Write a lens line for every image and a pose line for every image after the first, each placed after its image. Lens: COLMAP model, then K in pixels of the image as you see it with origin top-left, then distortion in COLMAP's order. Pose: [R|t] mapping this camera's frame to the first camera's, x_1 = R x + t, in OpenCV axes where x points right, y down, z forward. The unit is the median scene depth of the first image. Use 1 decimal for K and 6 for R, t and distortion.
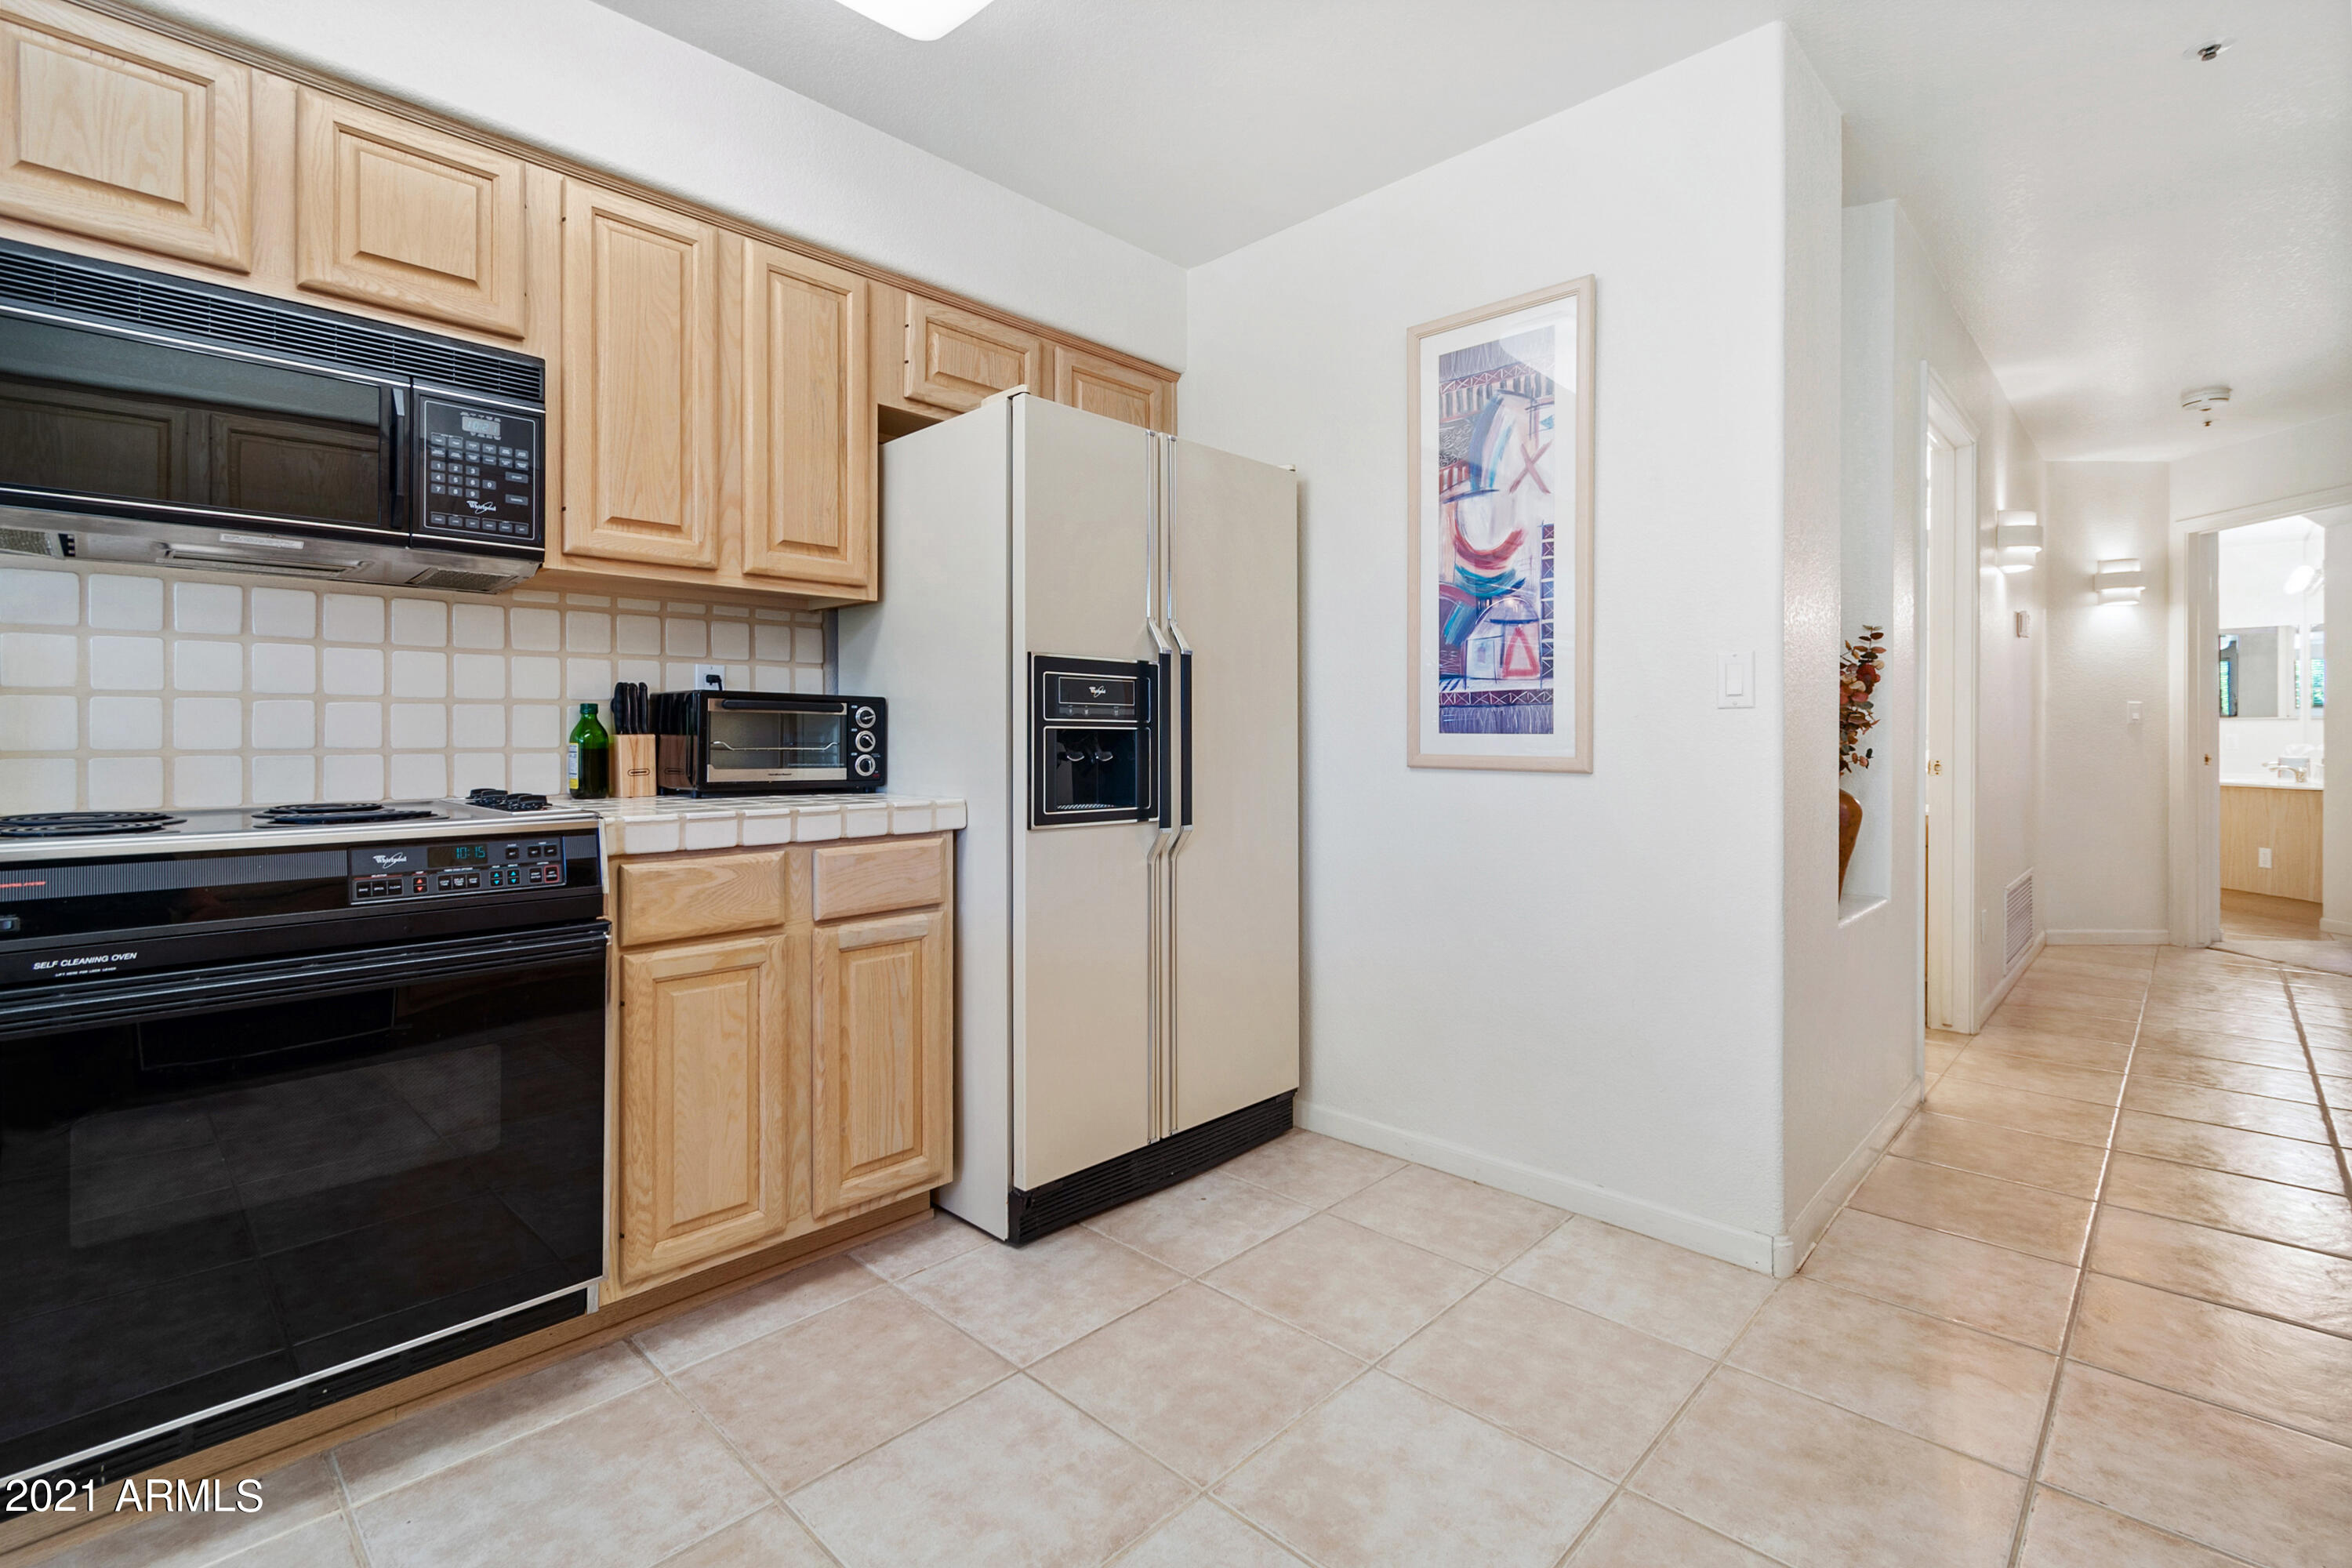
lens RADIAL K [[1064.9, 0, 1188.2], [0, 1064.9, 735.9], [0, 0, 1]] dist [-0.001254, -0.000387]
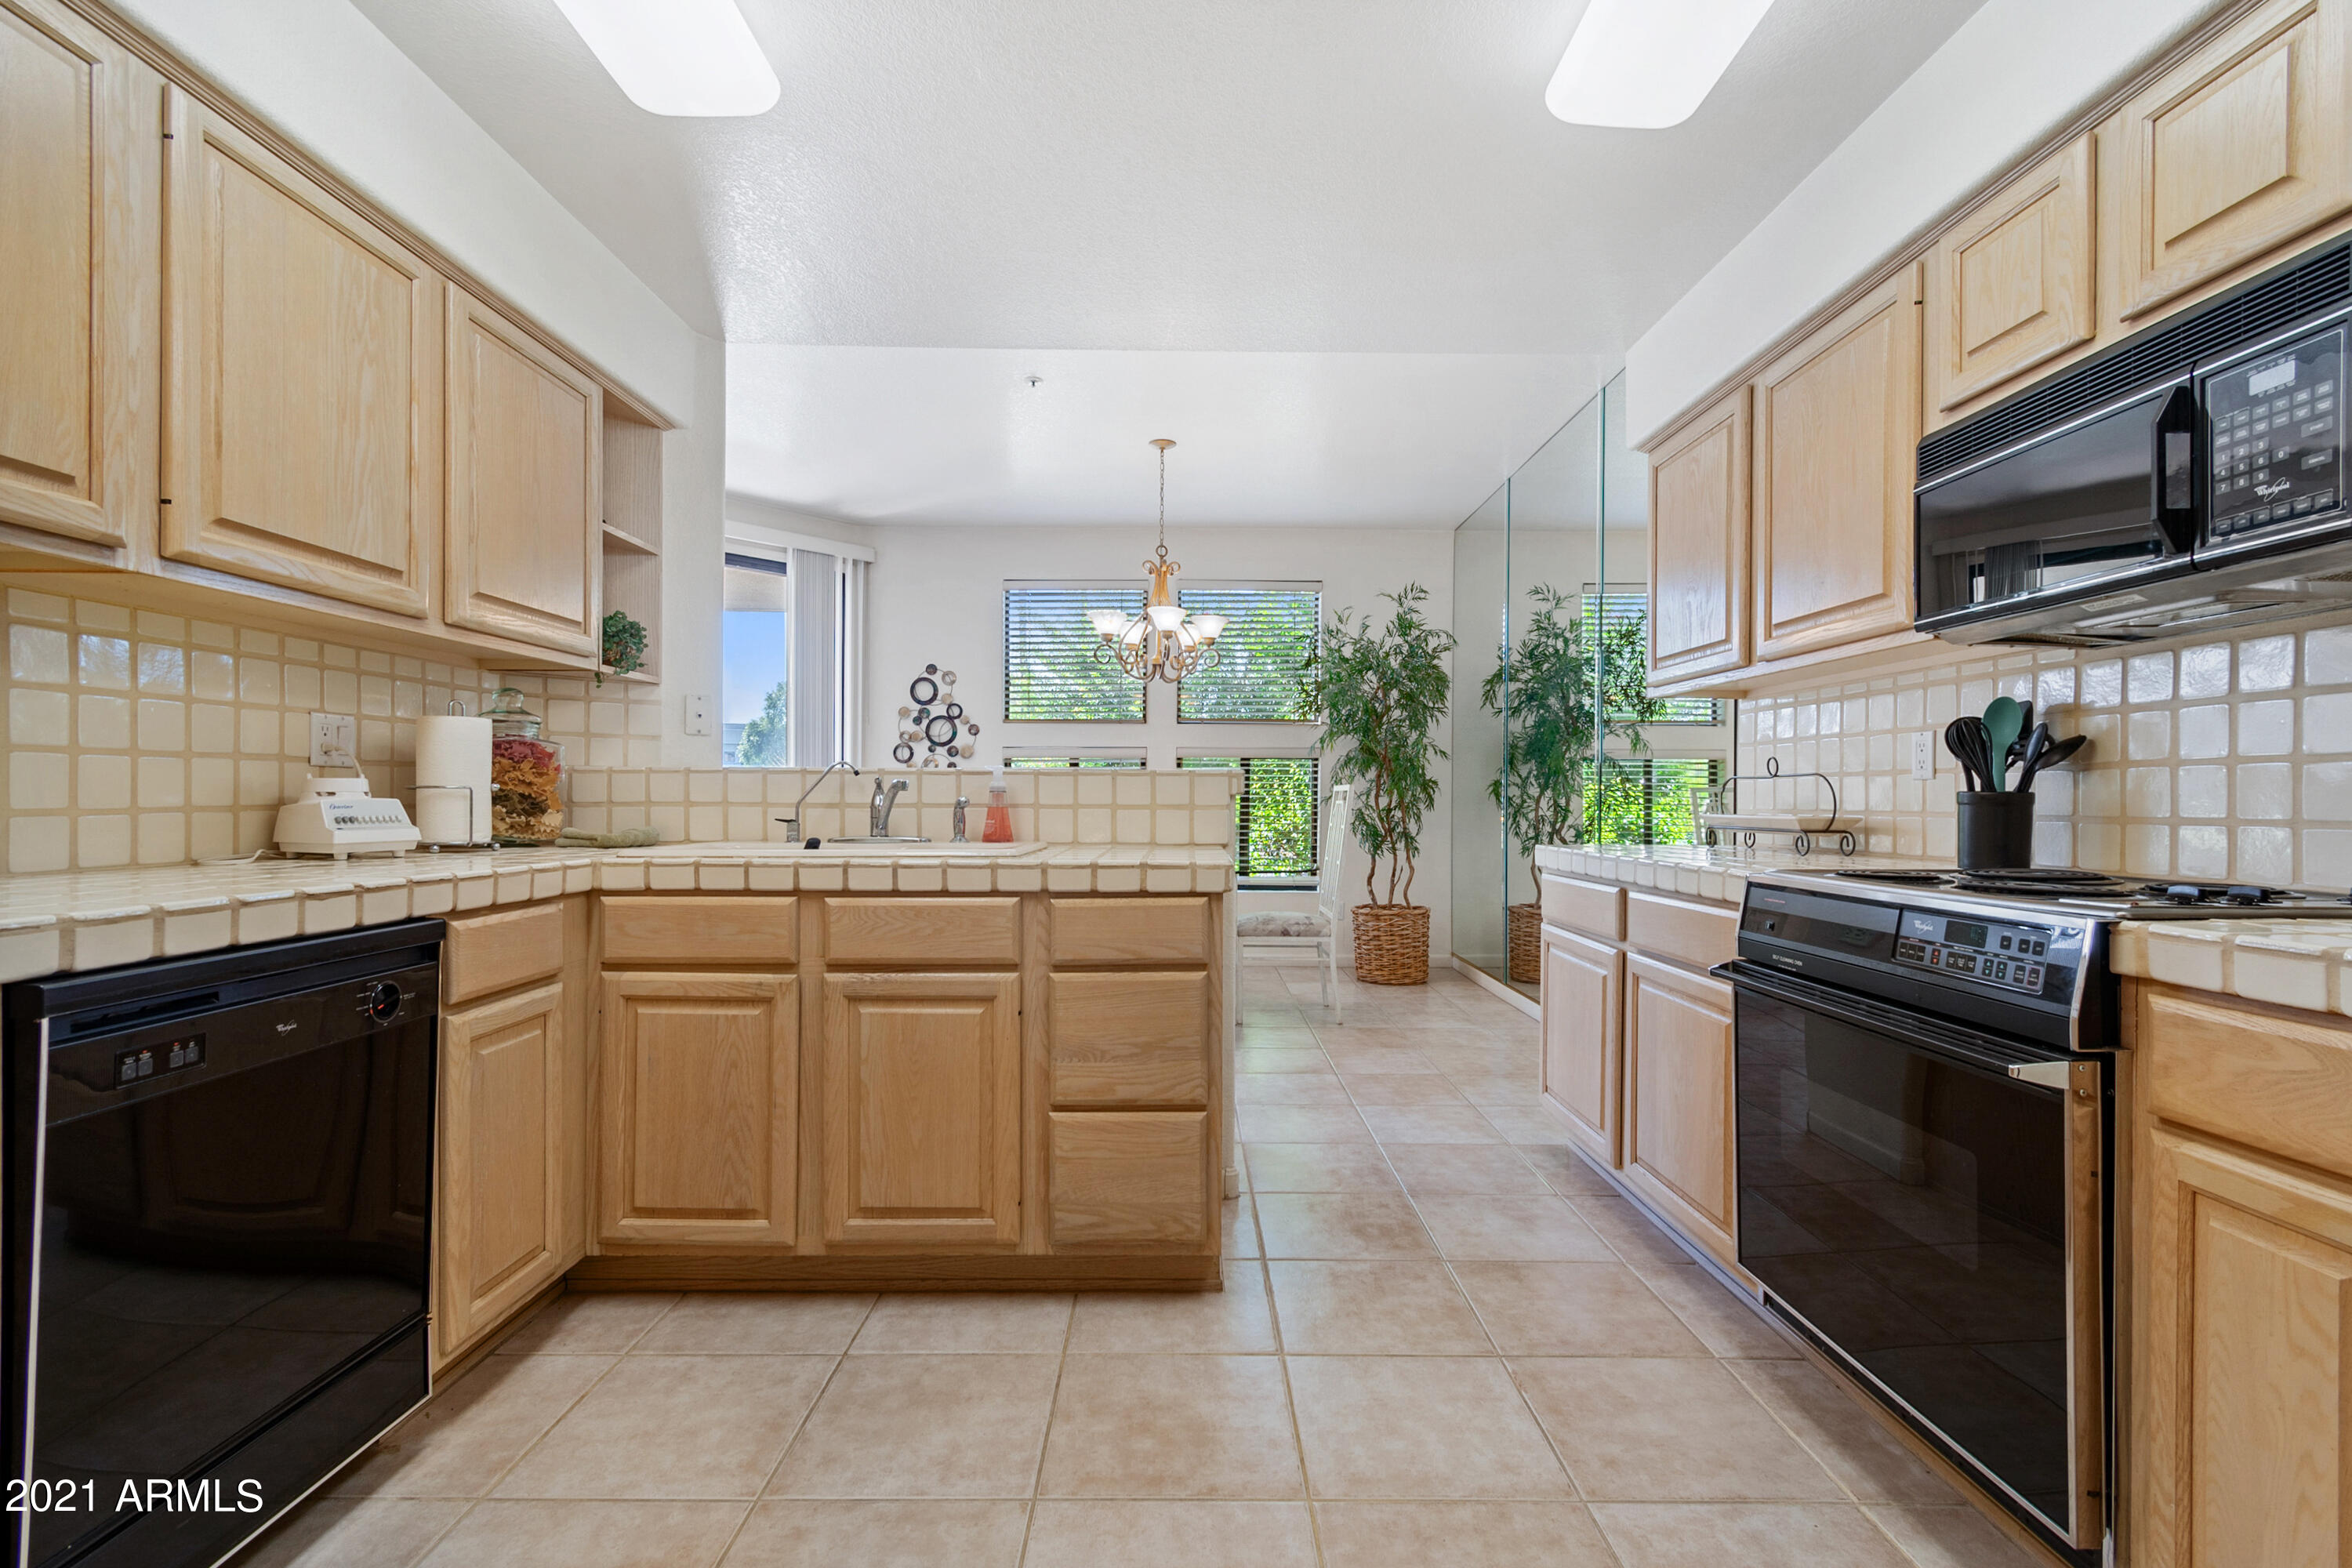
lens RADIAL K [[1047.6, 0, 1184.2], [0, 1047.6, 798.8], [0, 0, 1]] dist [-0.000383, -0.000842]
pose [[-0.719853, -0.003597, -0.694117, 0.356747], [-0.005014, 0.999987, 0.000018, -0.000877], [0.694109, 0.003493, -0.719862, 0.984778]]
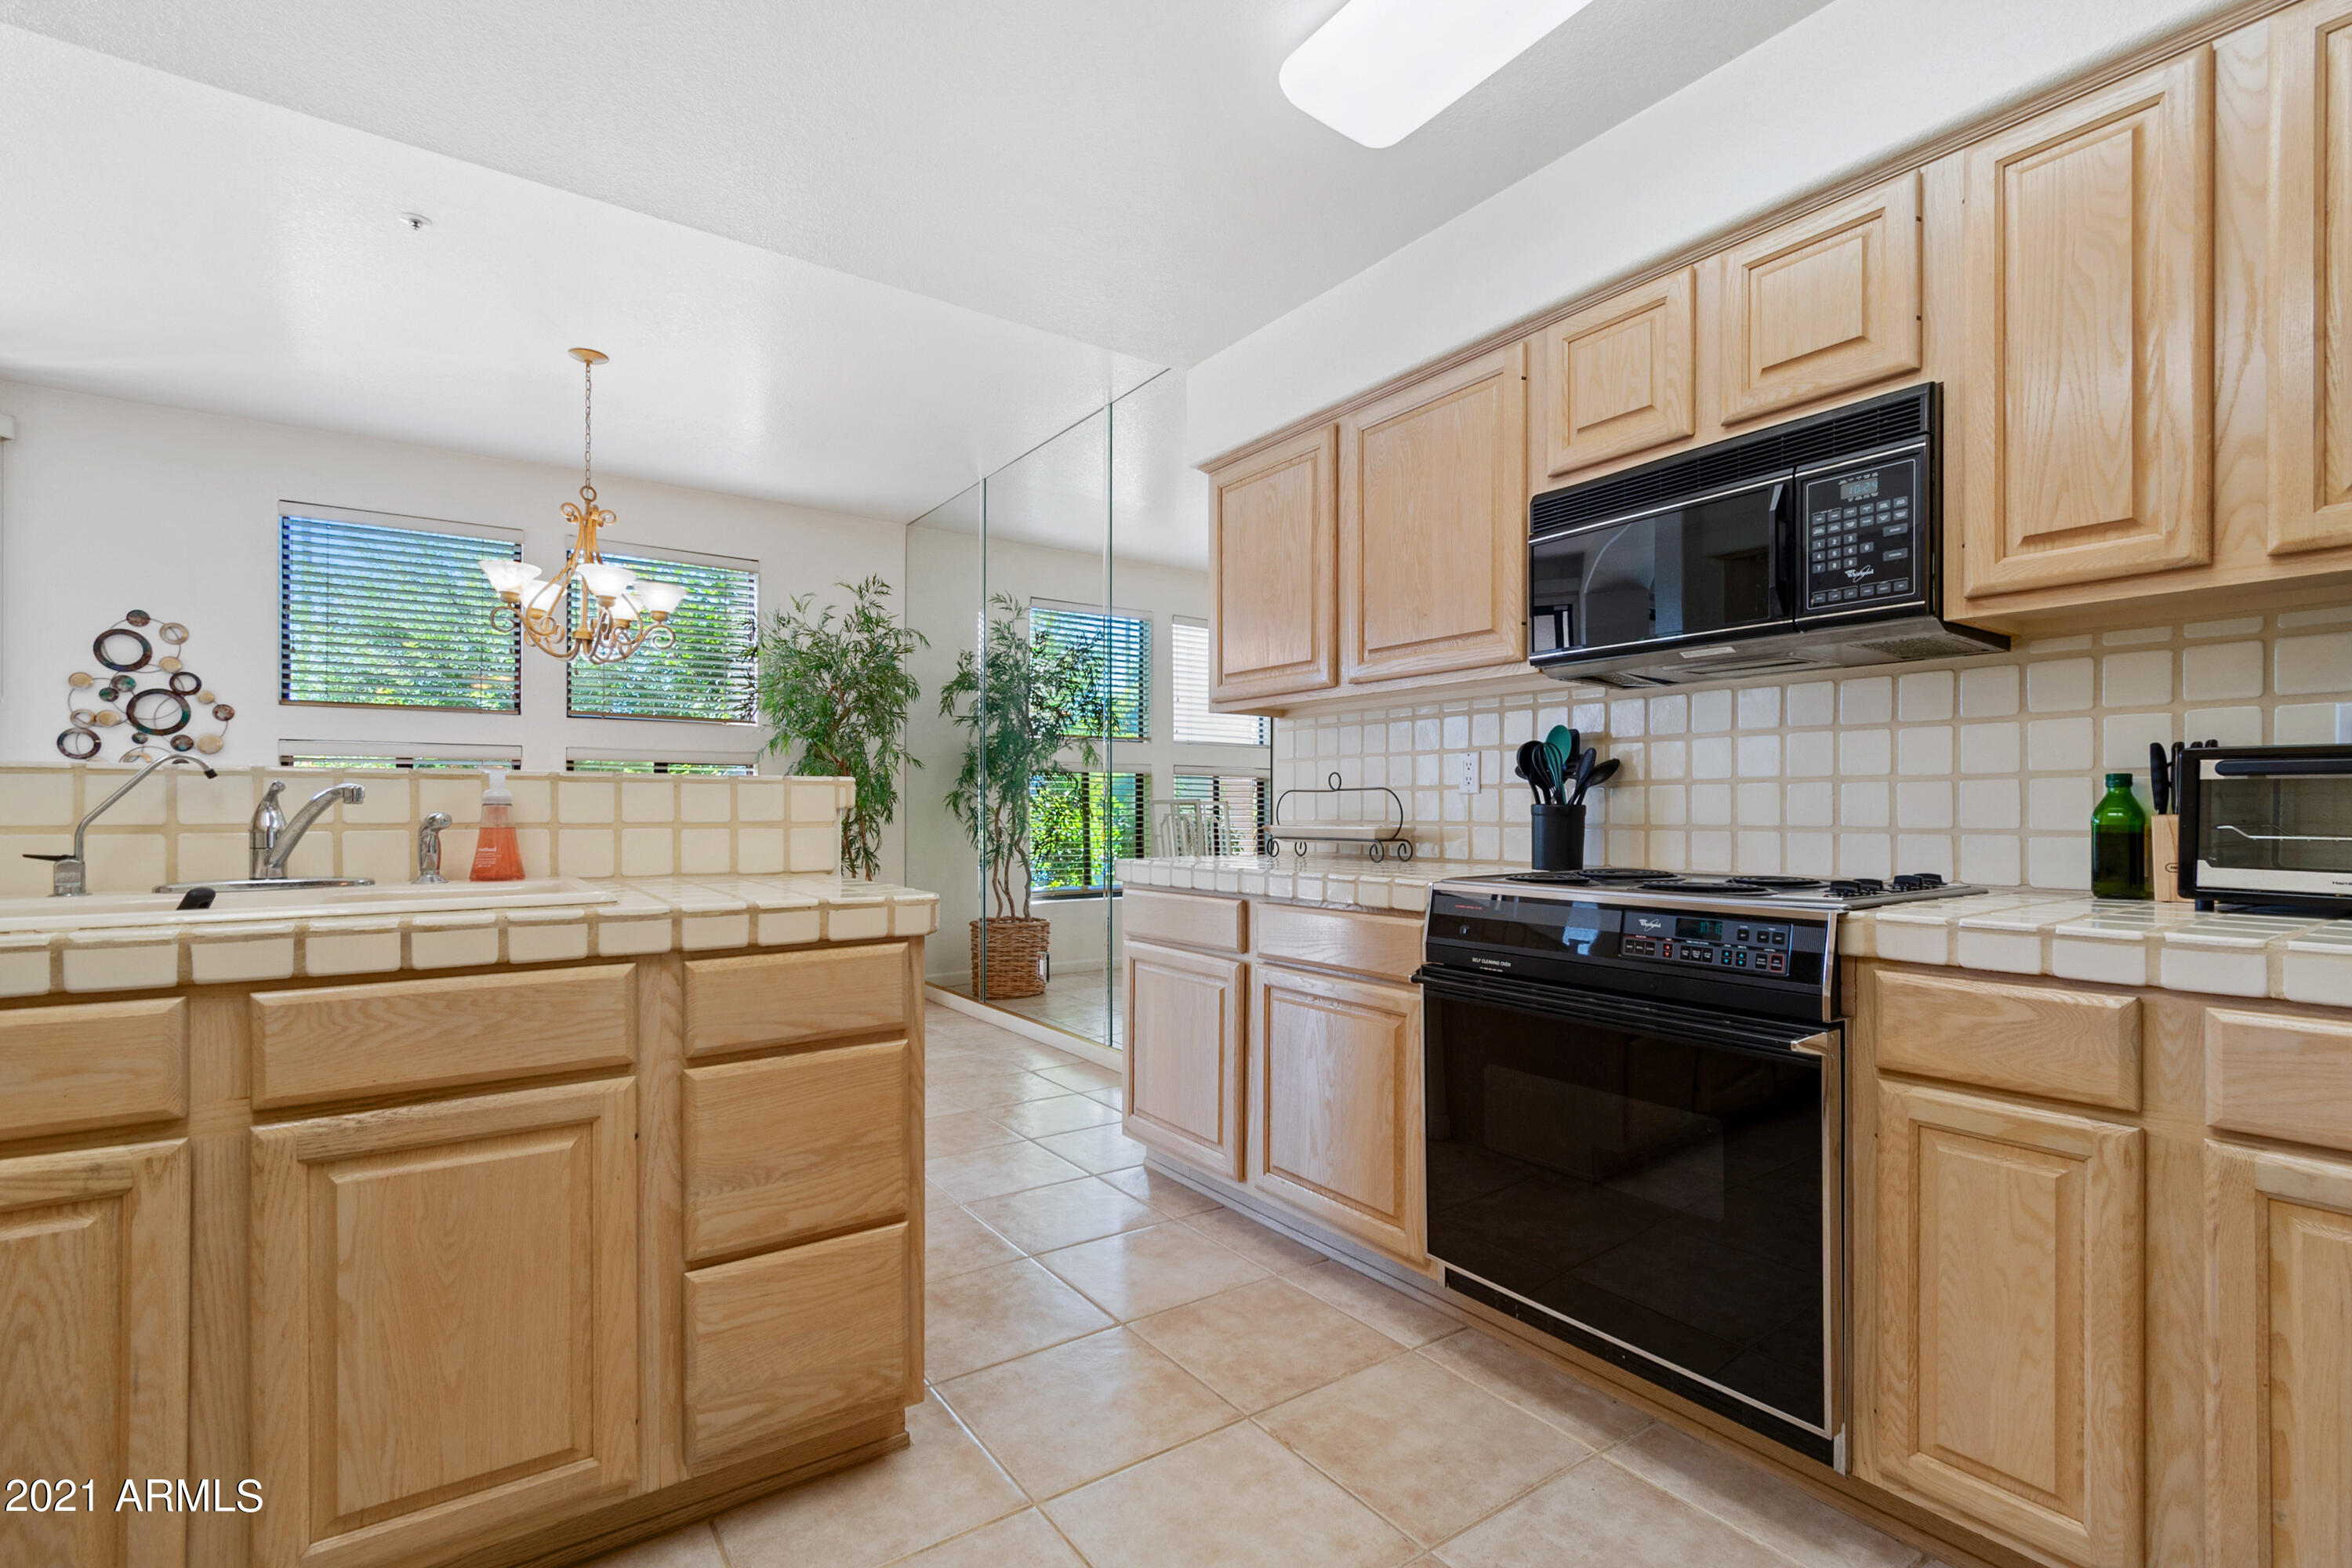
lens RADIAL K [[1061.2, 0, 1182.8], [0, 1061.2, 809.6], [0, 0, 1]] dist [0.000394, -0.001286]
pose [[-0.197512, -0.001984, -0.980298, 0.372814], [-0.000559, 0.999998, -0.001911, -0.003288], [0.980300, 0.000170, -0.197513, 0.588346]]
